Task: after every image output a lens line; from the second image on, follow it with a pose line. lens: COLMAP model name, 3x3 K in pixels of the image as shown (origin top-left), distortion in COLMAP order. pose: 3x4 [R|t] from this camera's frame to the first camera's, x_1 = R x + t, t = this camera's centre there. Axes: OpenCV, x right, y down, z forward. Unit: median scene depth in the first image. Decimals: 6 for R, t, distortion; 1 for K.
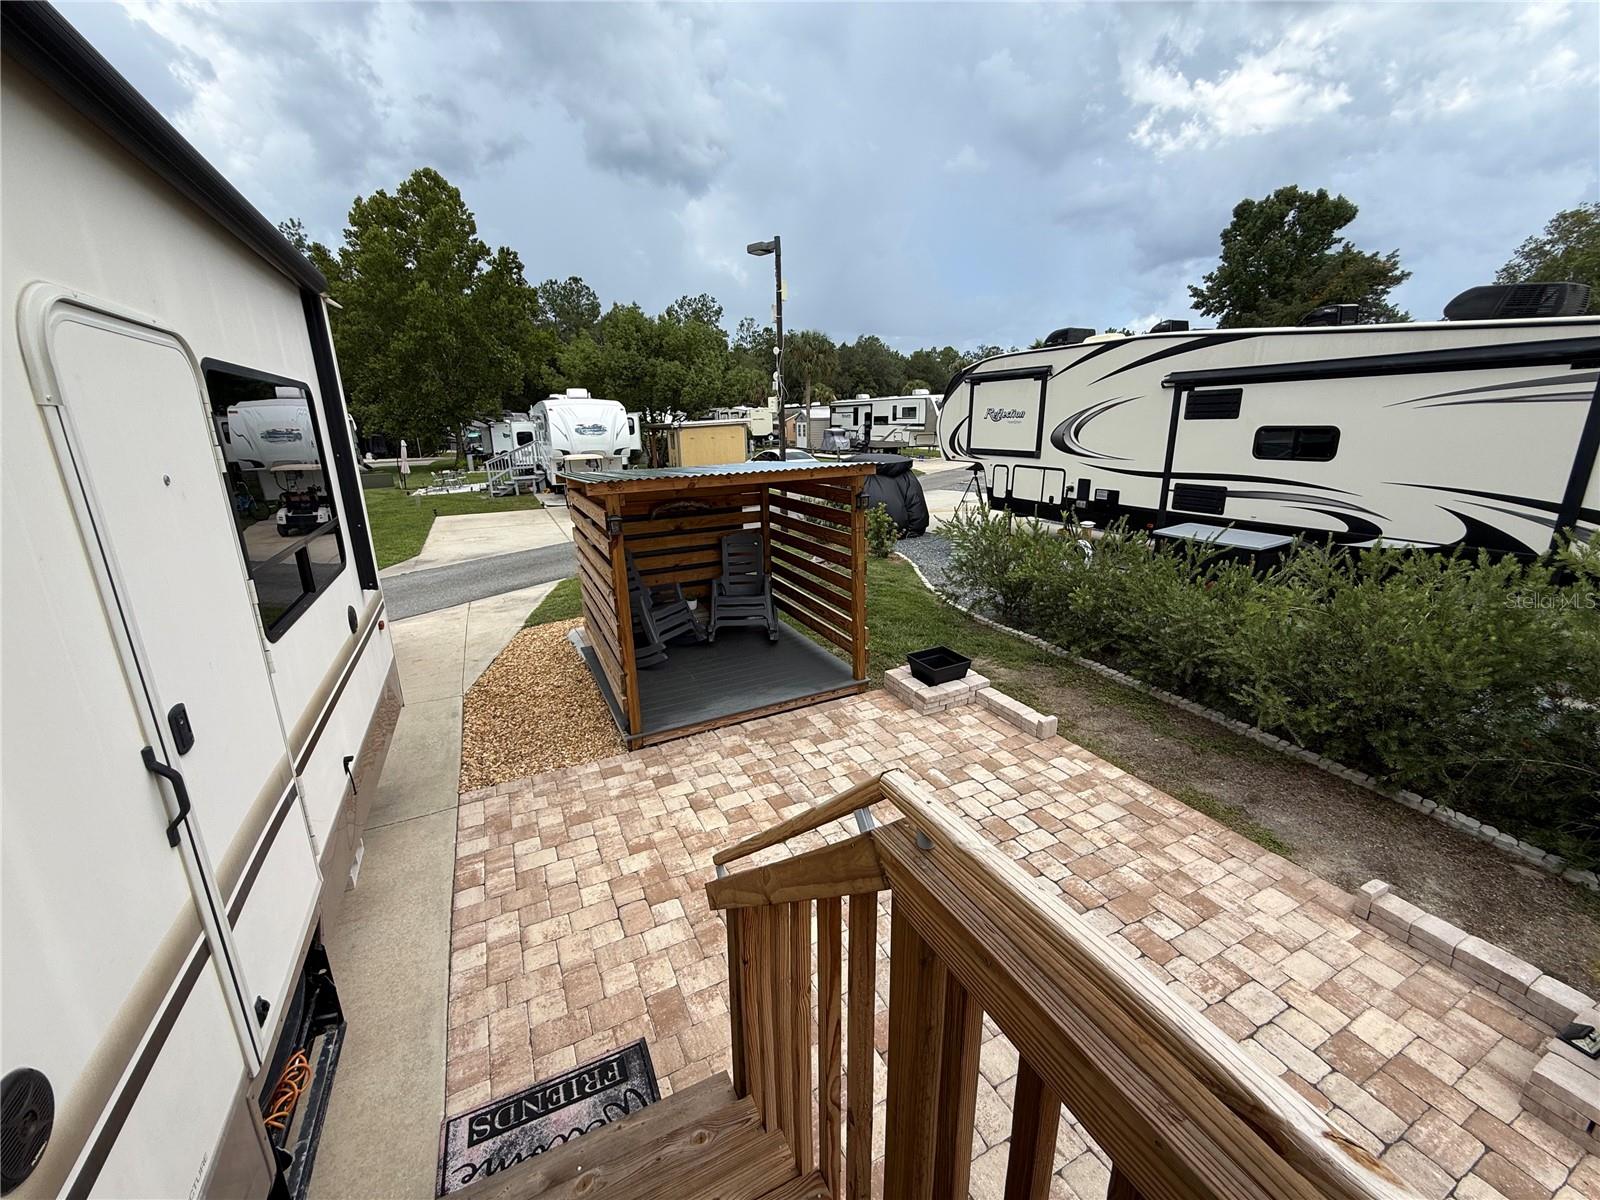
lens RADIAL K [[640.9, 0, 798.7], [0, 640.9, 599.3], [0, 0, 1]] dist [-0.001603, 0.000481]
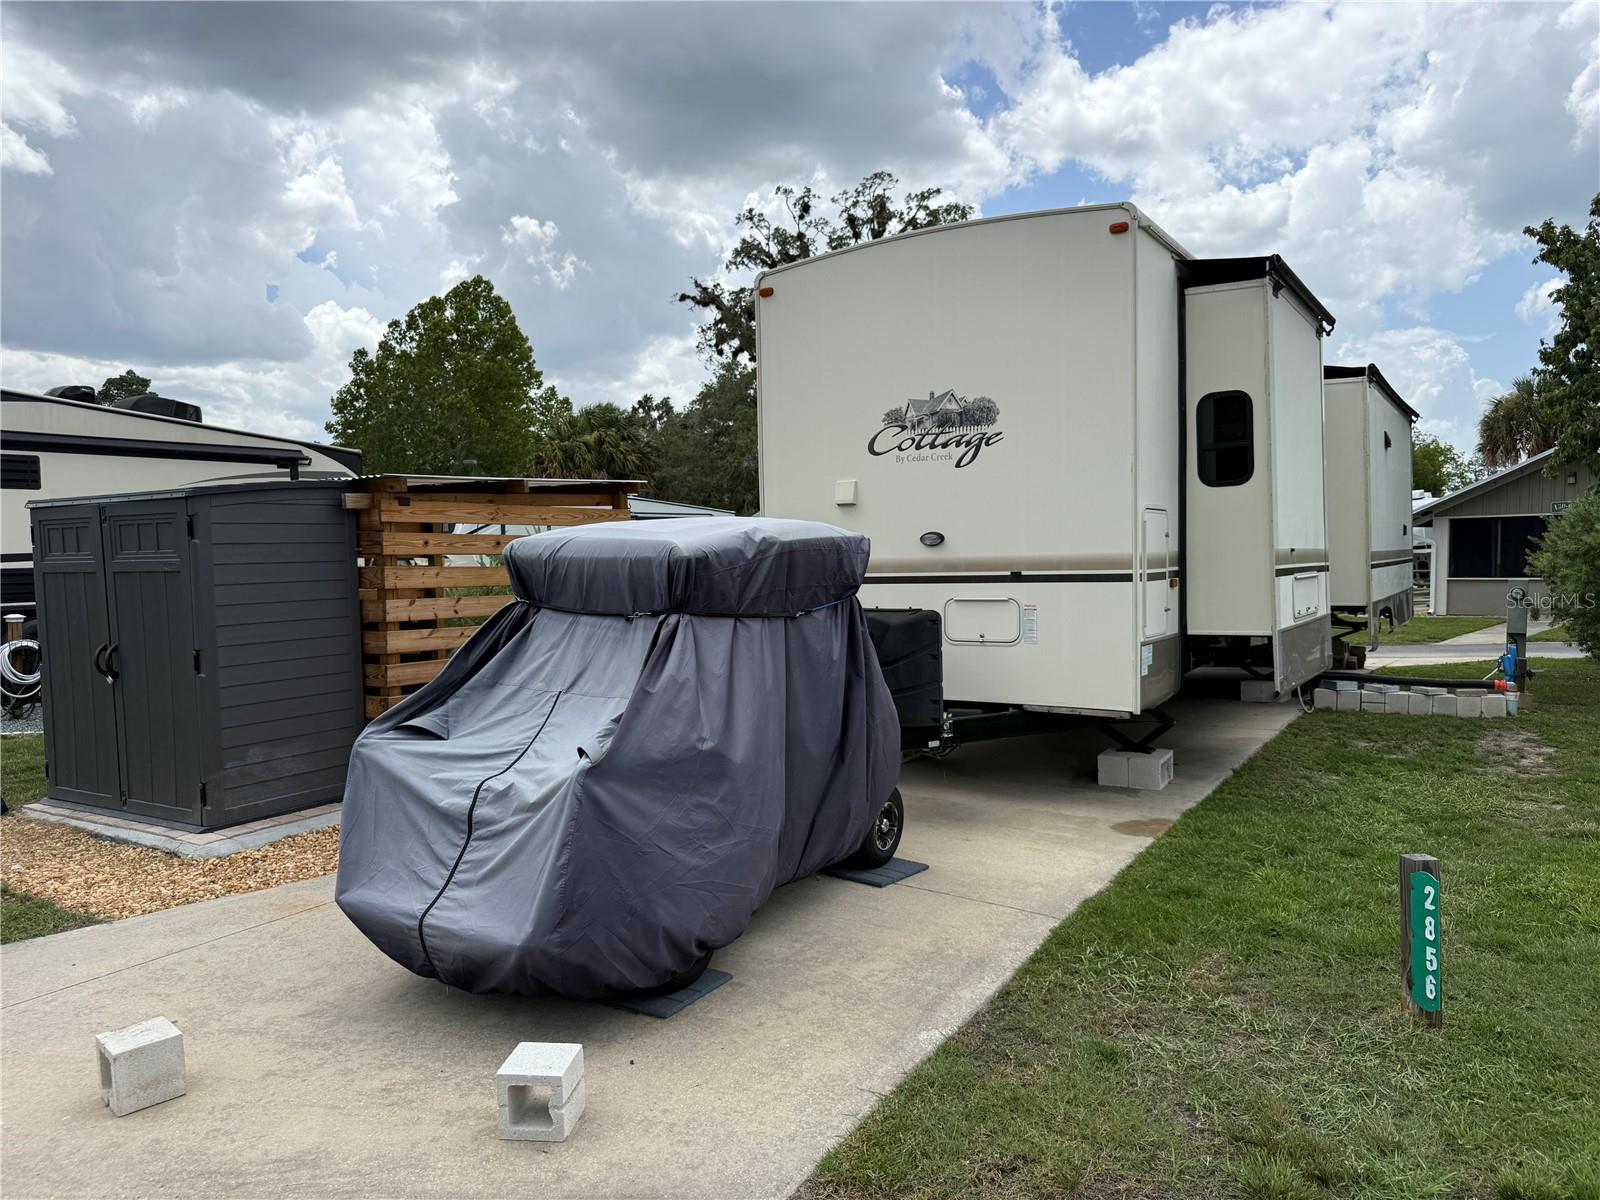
lens RADIAL K [[1132.9, 0, 794.2], [0, 1132.9, 608.8], [0, 0, 1]] dist [0.066756, -0.101142]
pose [[-0.520913, -0.006027, 0.853588, -0.906055], [0.258073, 0.952067, 0.164214, -0.092893], [-0.813663, 0.305829, -0.494389, 0.766851]]
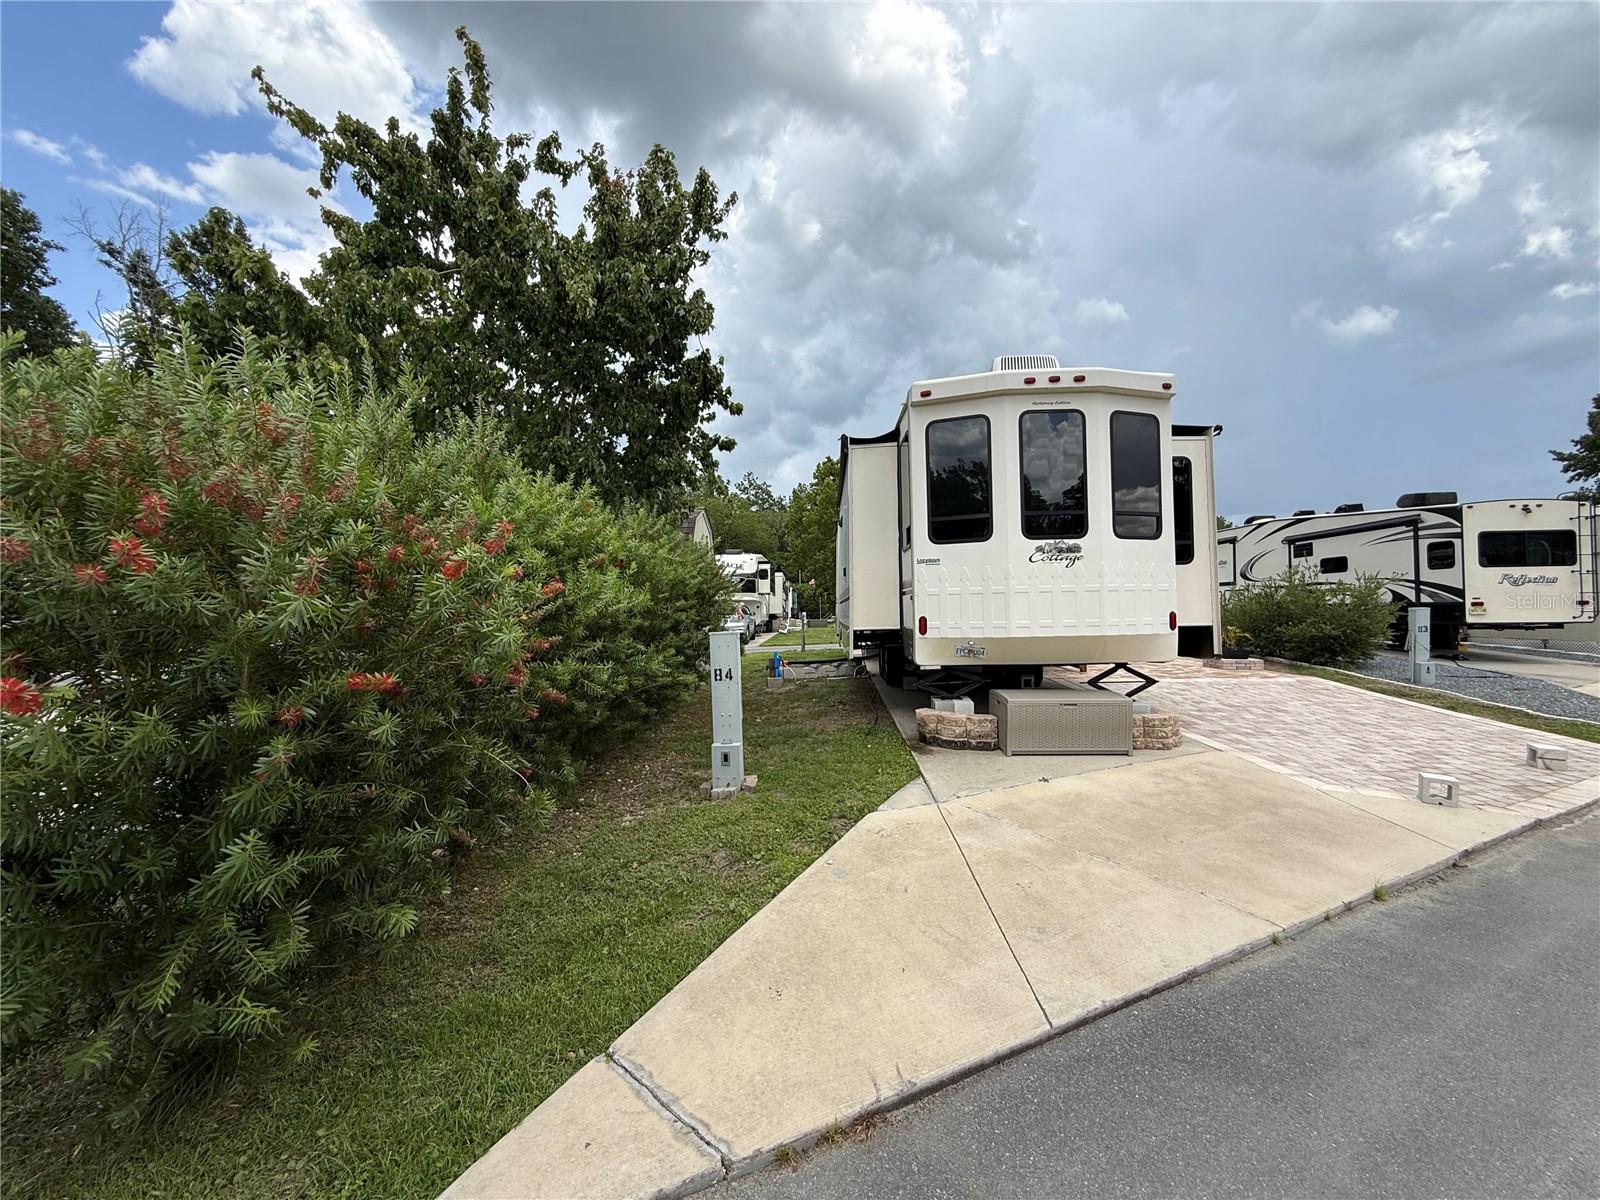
lens RADIAL K [[640.2, 0, 795.5], [0, 640.2, 603.1], [0, 0, 1]] dist [0.000618, 0.000062]
pose [[0.878056, -0.002509, -0.478552, 0.163888], [-0.126127, 0.963417, -0.236472, 0.437406], [0.461639, 0.267994, 0.845618, -1.146181]]
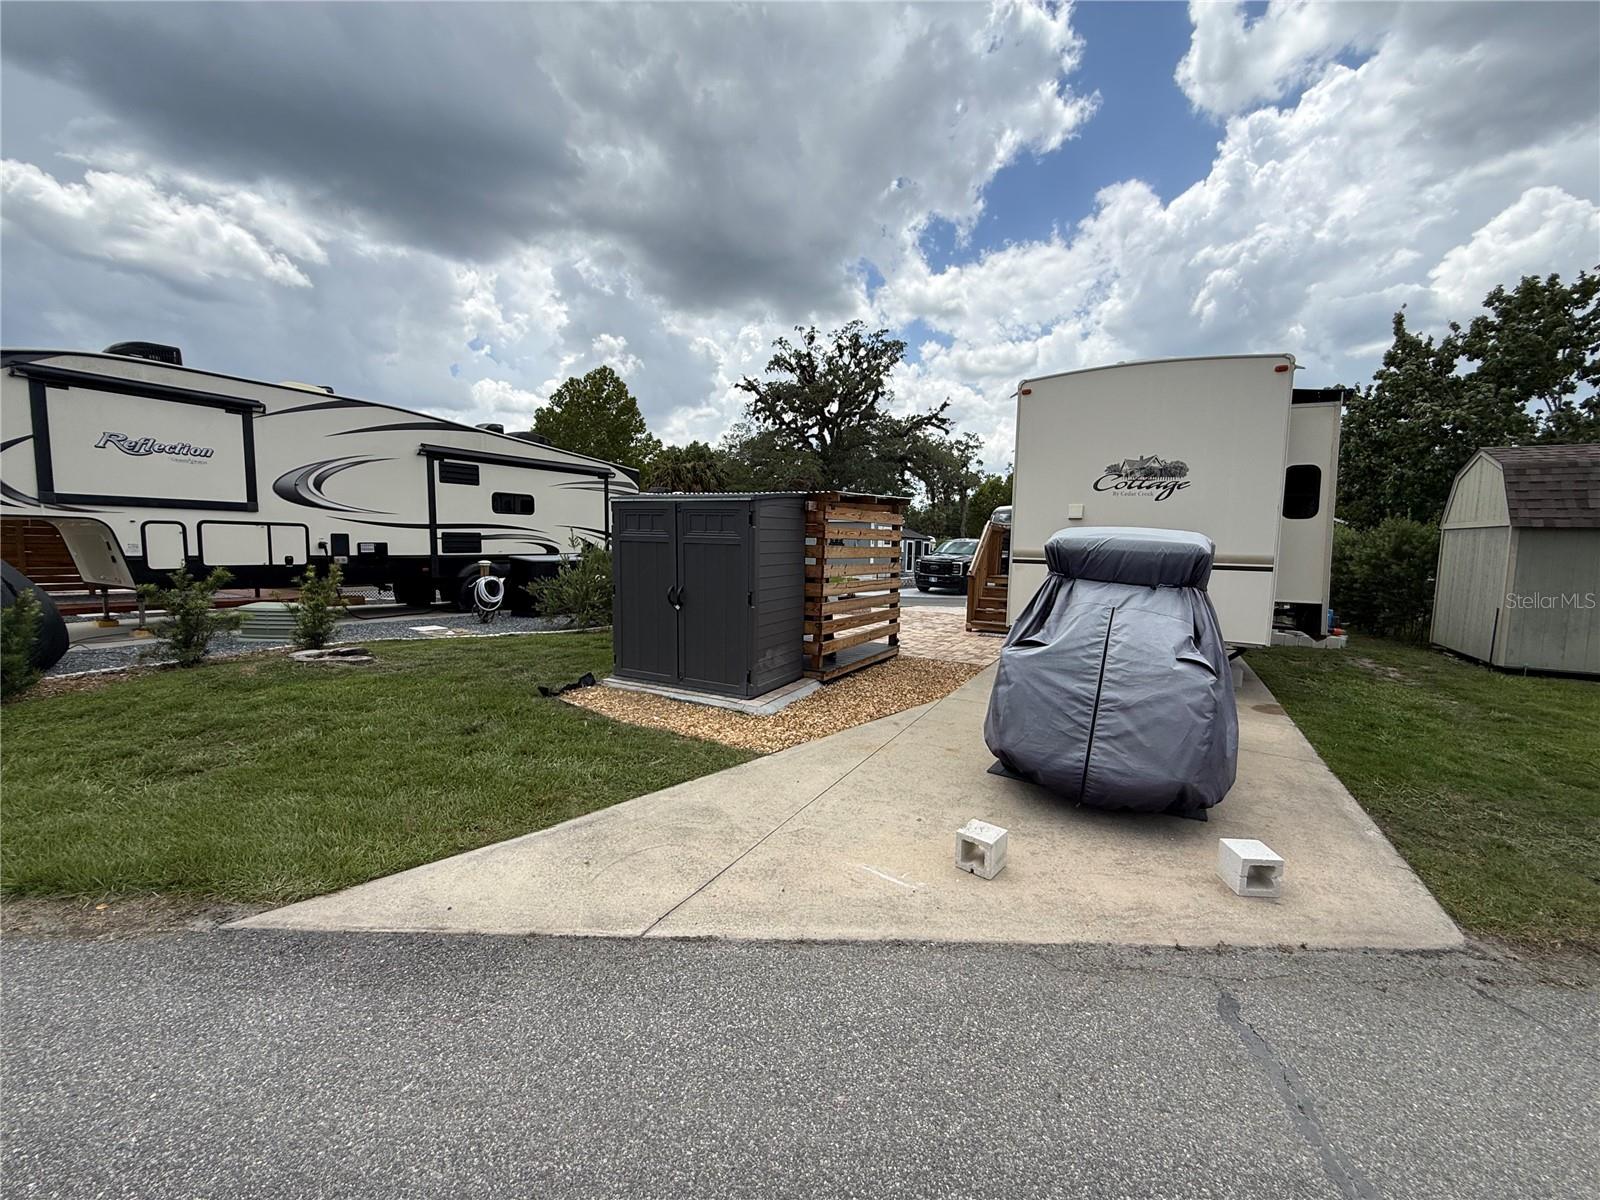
lens RADIAL K [[640.2, 0, 795.5], [0, 640.2, 603.1], [0, 0, 1]] dist [0.000618, 0.000062]
pose [[-0.573070, -0.071072, 0.816419, -0.719251], [0.212239, 0.949371, 0.231623, -0.166199], [-0.791546, 0.306012, -0.528972, 0.996840]]
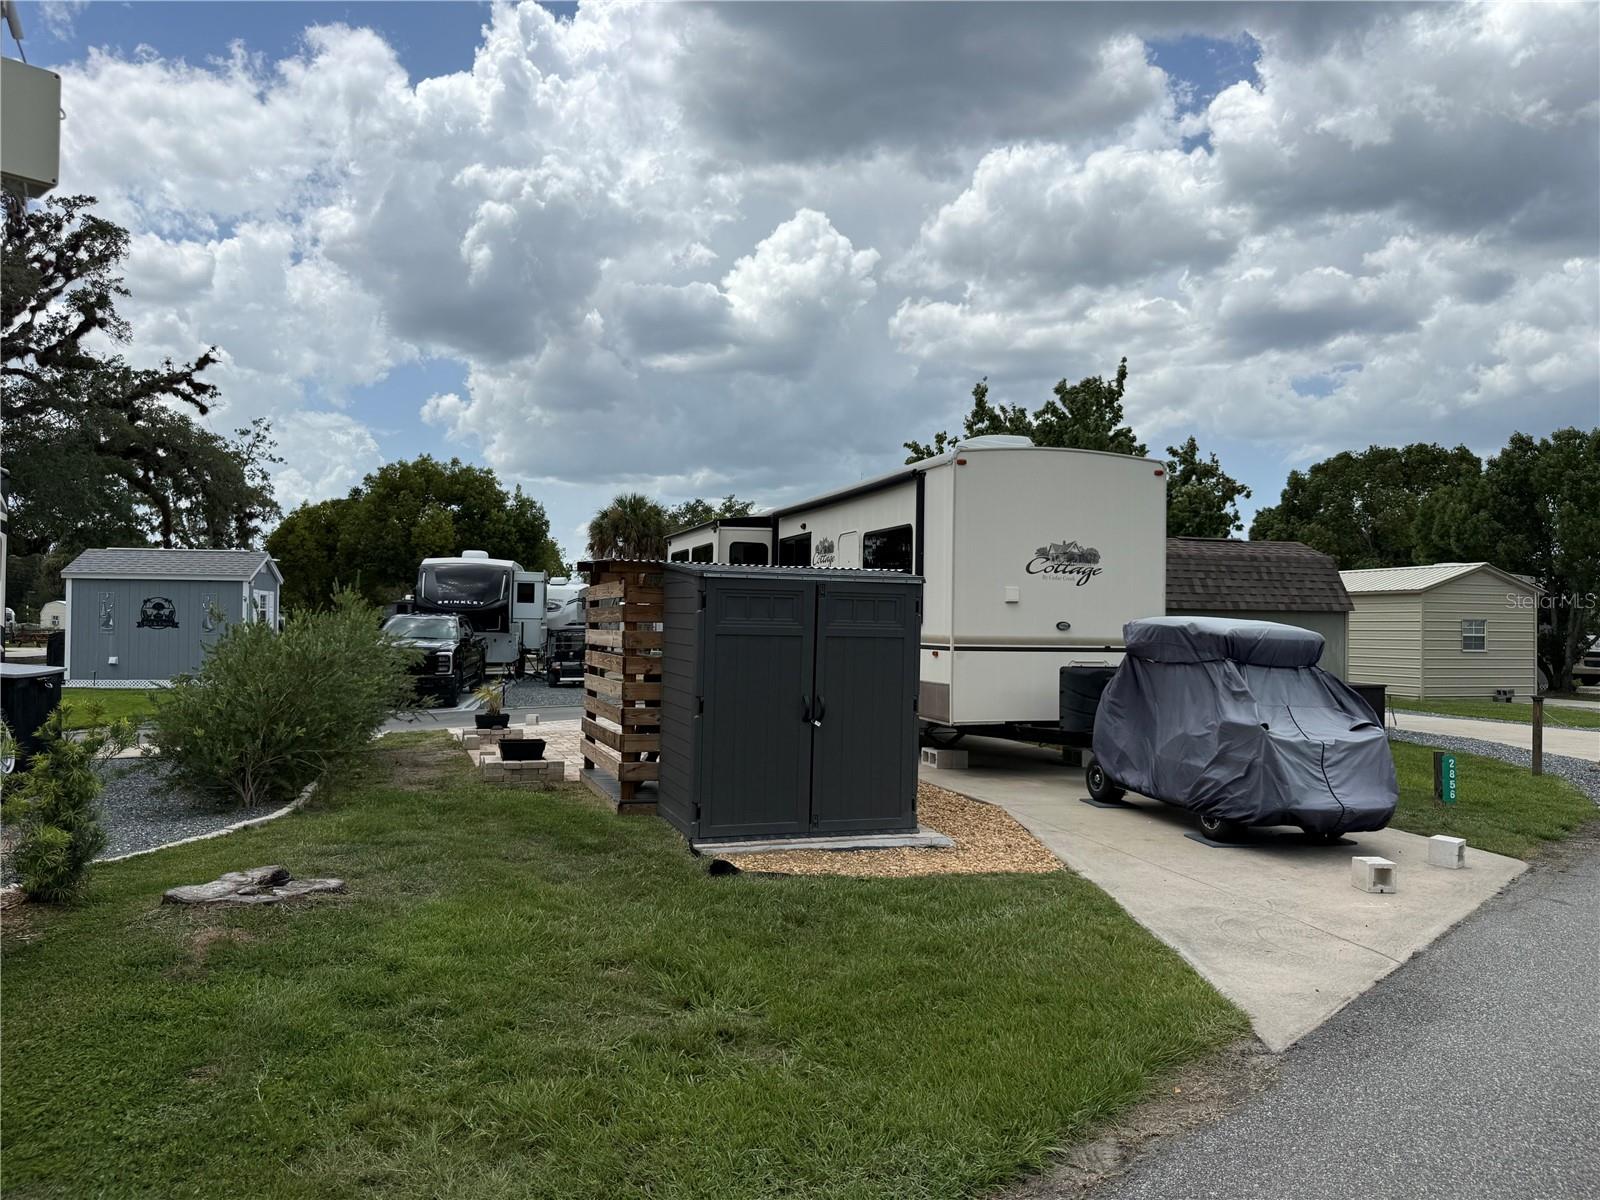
lens RADIAL K [[1132.9, 0, 794.2], [0, 1132.9, 608.8], [0, 0, 1]] dist [0.066756, -0.101142]
pose [[-0.990324, 0.008316, 0.138524, -0.272907], [0.042997, 0.967469, 0.249311, -0.312703], [-0.131944, 0.252855, -0.958465, 1.478414]]
